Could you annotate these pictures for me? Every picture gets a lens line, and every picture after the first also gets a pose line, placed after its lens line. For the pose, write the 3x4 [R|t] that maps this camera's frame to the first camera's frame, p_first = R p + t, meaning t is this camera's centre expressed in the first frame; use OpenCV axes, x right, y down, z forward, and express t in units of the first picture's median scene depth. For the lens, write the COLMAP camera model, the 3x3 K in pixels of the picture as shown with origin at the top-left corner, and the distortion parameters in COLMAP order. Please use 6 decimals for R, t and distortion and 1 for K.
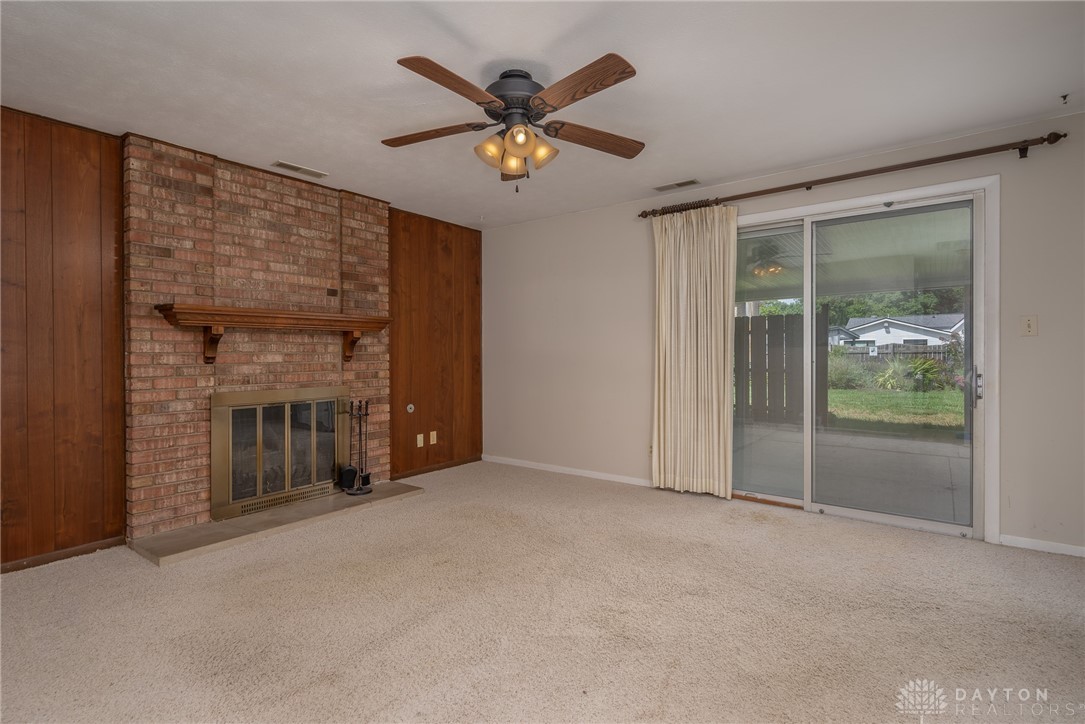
lens RADIAL K [[534.9, 0, 542.8], [0, 534.9, 332.8], [0, 0, 1]] dist [0.002086, 0.000376]
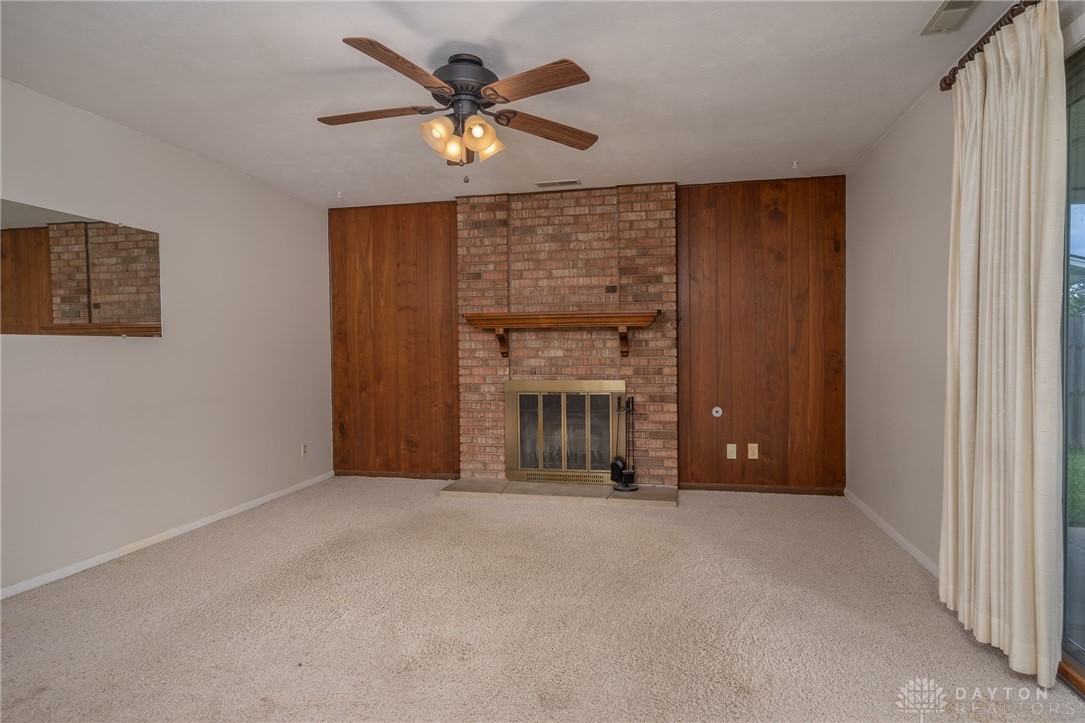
lens RADIAL K [[575.1, 0, 543.6], [0, 575.1, 347.8], [0, 0, 1]] dist [-0.001551, 0.000107]
pose [[0.413337, -0.012956, -0.910486, 0.594107], [0.038287, 0.999262, 0.003163, 0.030318], [0.909773, -0.036167, 0.413527, 0.454351]]
